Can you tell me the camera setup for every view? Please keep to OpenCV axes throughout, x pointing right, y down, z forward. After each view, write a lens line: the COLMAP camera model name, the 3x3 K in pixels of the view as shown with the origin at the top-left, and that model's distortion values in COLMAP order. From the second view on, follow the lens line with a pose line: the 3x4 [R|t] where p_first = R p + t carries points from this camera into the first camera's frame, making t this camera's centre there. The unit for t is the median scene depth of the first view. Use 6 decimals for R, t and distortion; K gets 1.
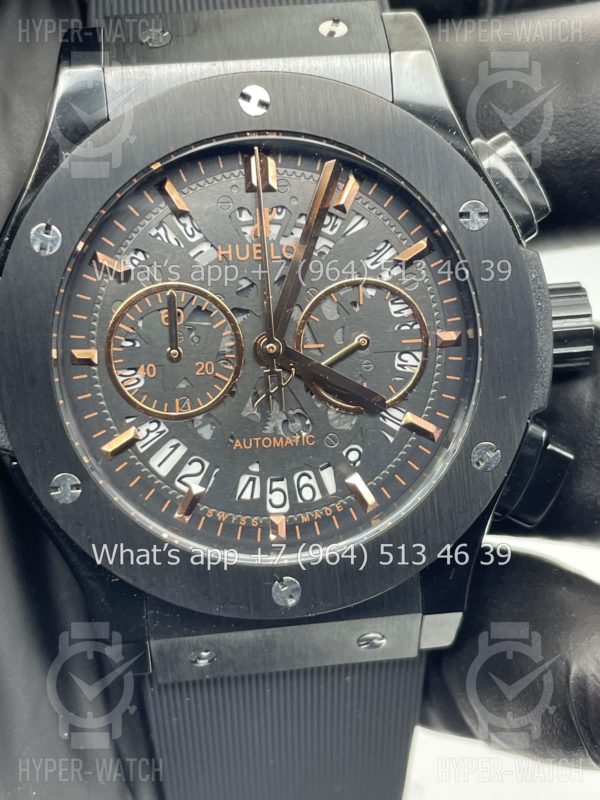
lens RADIAL K [[1247.6, 0, 300.0], [0, 1247.6, 400.0], [0, 0, 1]] dist [0.084472, -0.085712]
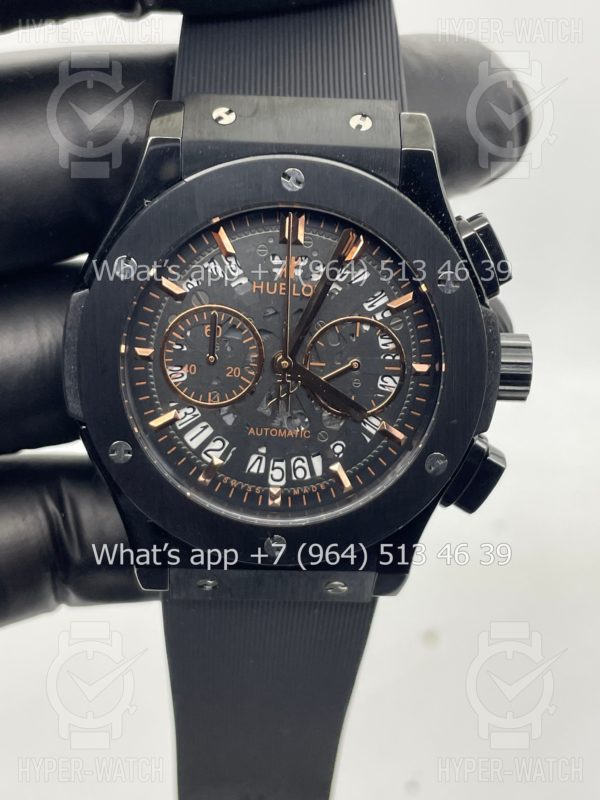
lens RADIAL K [[1247.6, 0, 300.0], [0, 1247.6, 400.0], [0, 0, 1]] dist [0.084472, -0.085712]
pose [[0.993195, 0.115721, -0.013168, 0.014305], [-0.114156, 0.989657, 0.086881, -0.118082], [0.023086, -0.084786, 0.996132, -0.311847]]
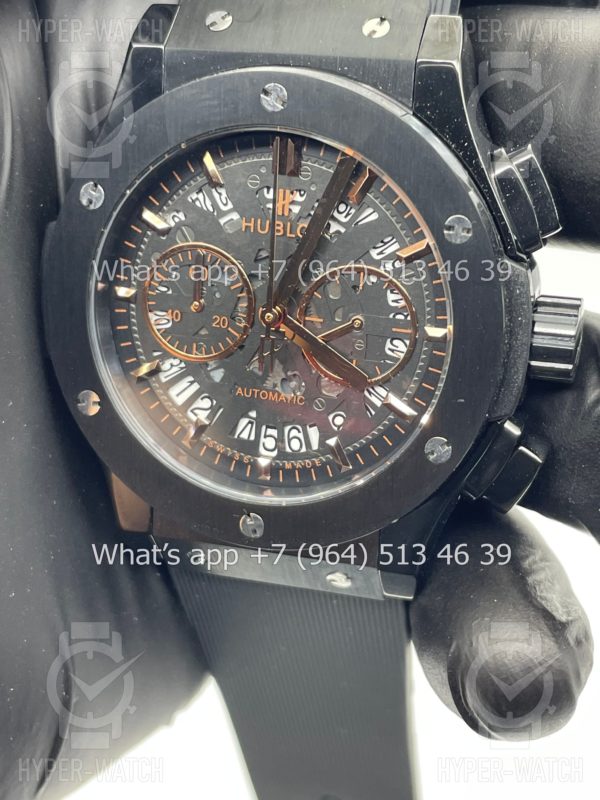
lens RADIAL K [[1247.6, 0, 300.0], [0, 1247.6, 400.0], [0, 0, 1]] dist [0.084472, -0.085712]
pose [[0.925578, 0.202418, -0.319894, 0.369893], [-0.148687, 0.971514, 0.184532, -0.176798], [0.348134, -0.123235, 0.929309, -0.046545]]
